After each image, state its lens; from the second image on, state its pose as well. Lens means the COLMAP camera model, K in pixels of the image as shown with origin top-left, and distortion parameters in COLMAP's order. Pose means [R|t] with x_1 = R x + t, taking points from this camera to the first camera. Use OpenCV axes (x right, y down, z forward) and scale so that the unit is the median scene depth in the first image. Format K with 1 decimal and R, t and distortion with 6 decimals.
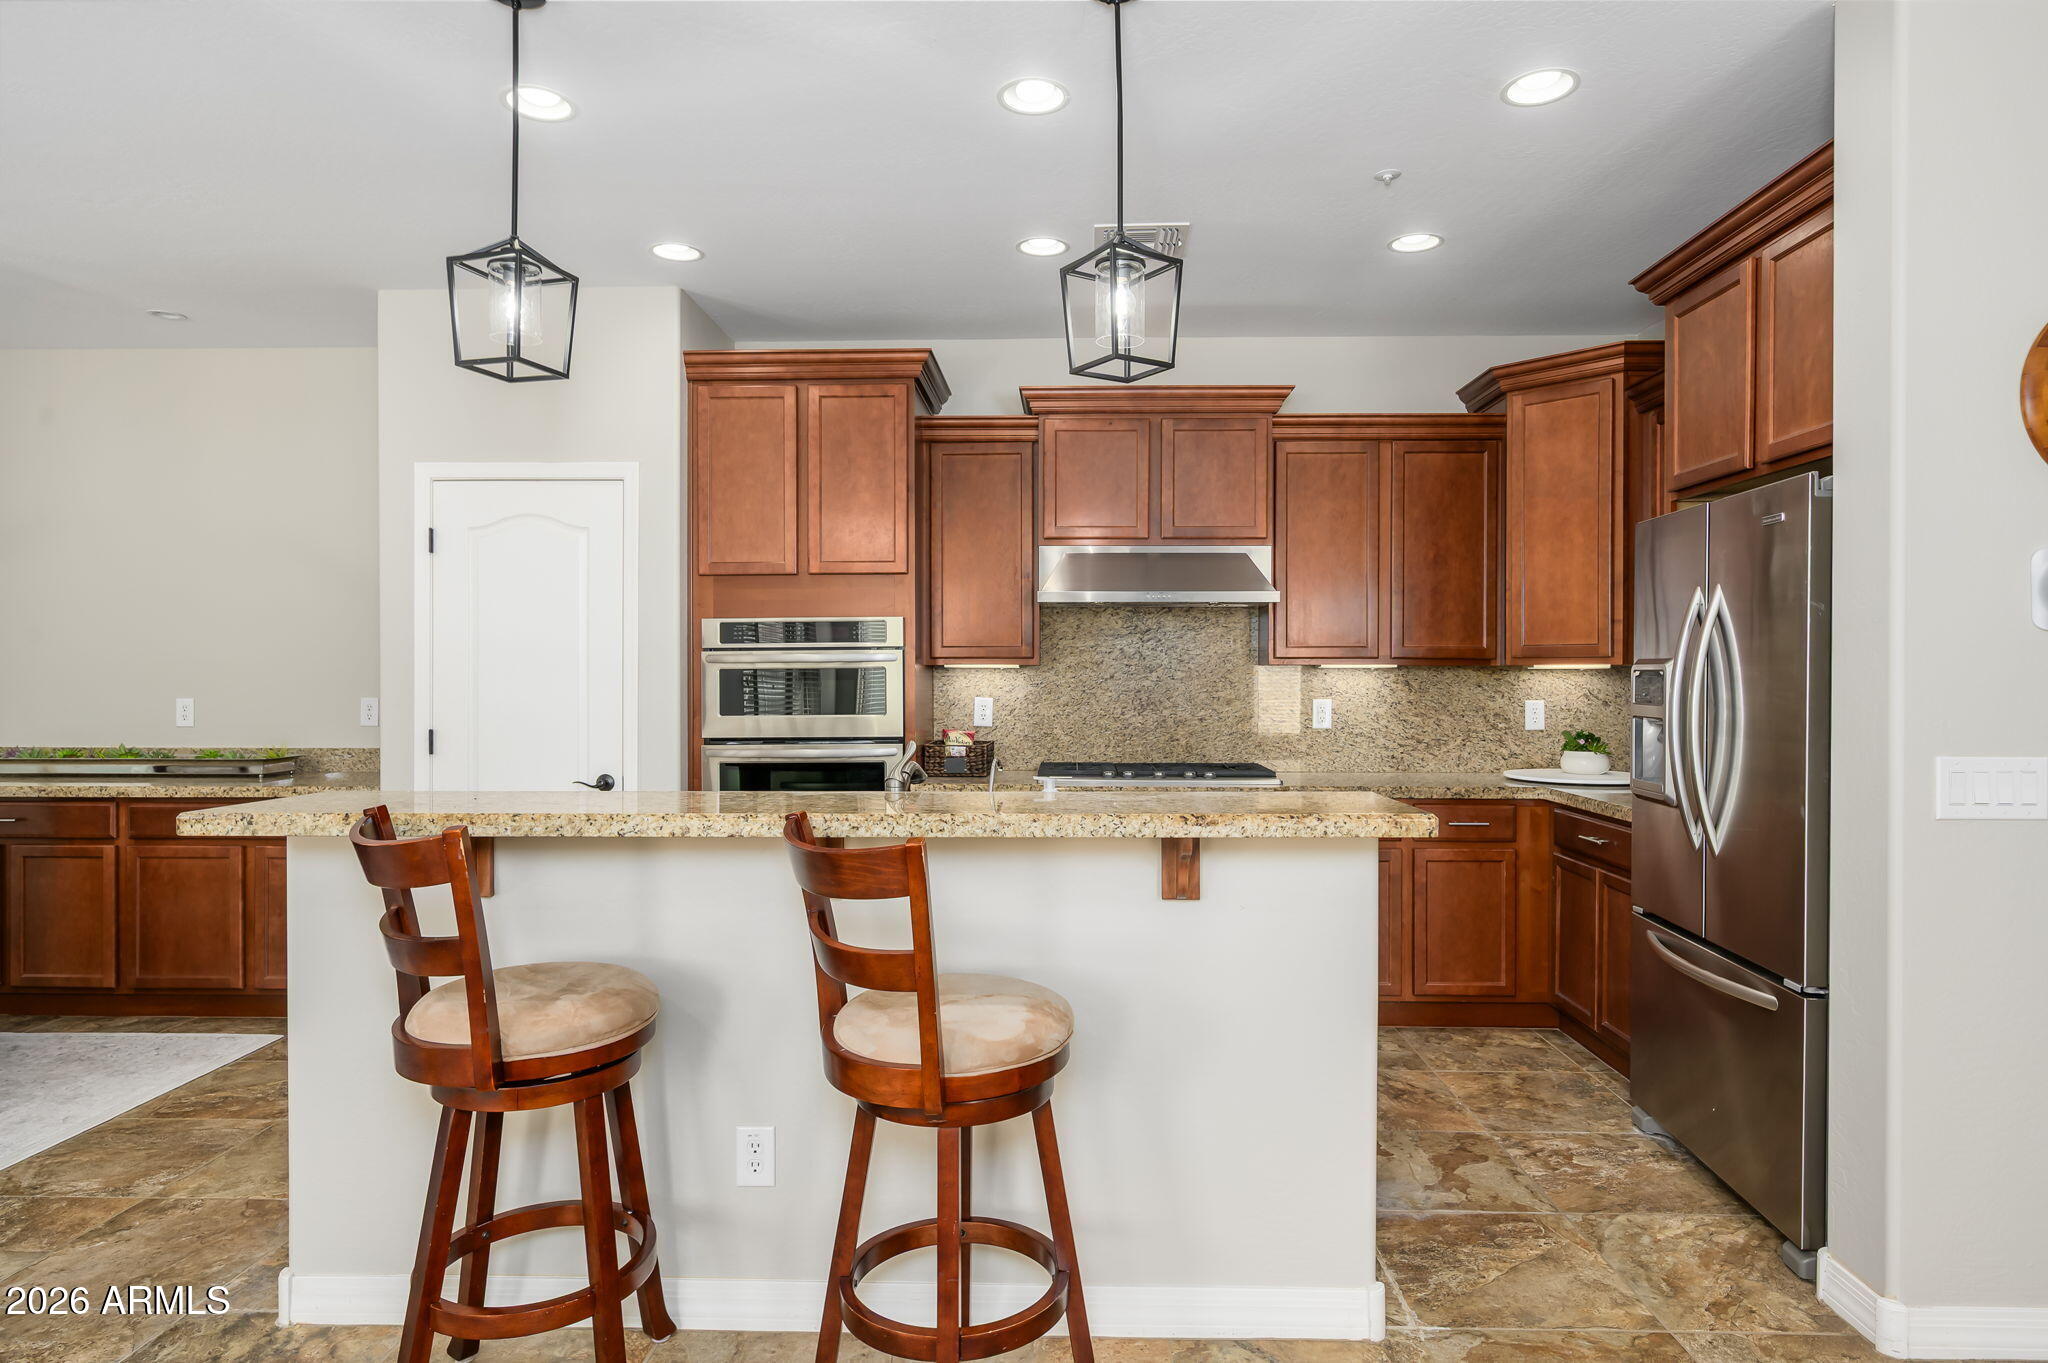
lens RADIAL K [[1153.1, 0, 1037.6], [0, 1153.1, 681.6], [0, 0, 1]] dist [0.000313, 0.000011]
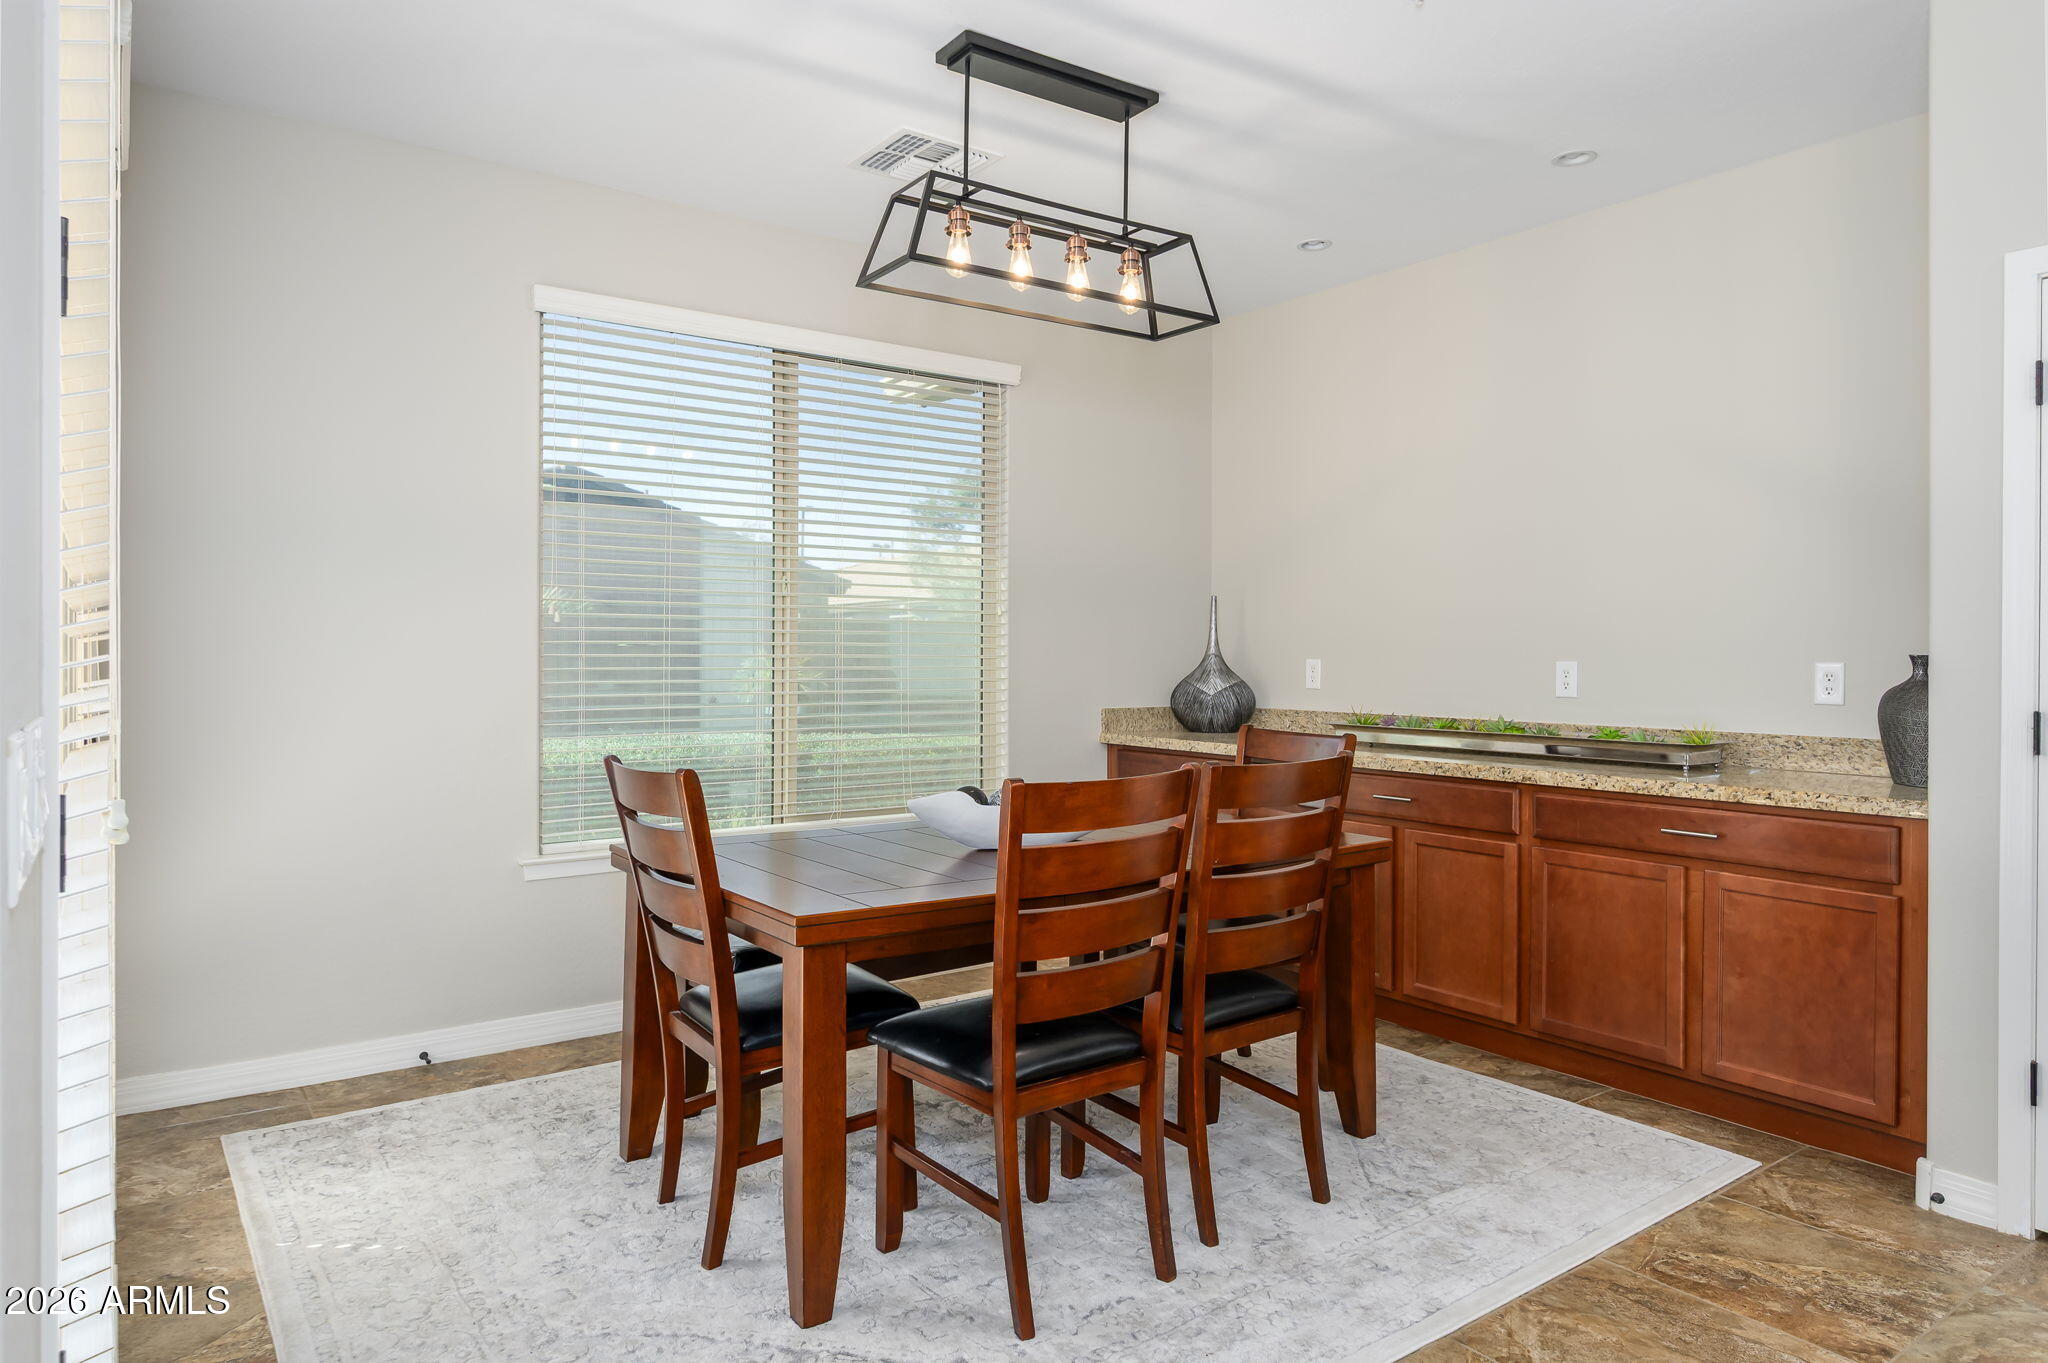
lens RADIAL K [[1244.6, 0, 1039.6], [0, 1244.6, 661.6], [0, 0, 1]] dist [-0.006516, 0.001209]
pose [[0.617416, 0.005818, -0.786615, -0.339489], [-0.011246, 0.999936, -0.001431, 0.023028], [0.786556, 0.009730, 0.617442, 0.222165]]
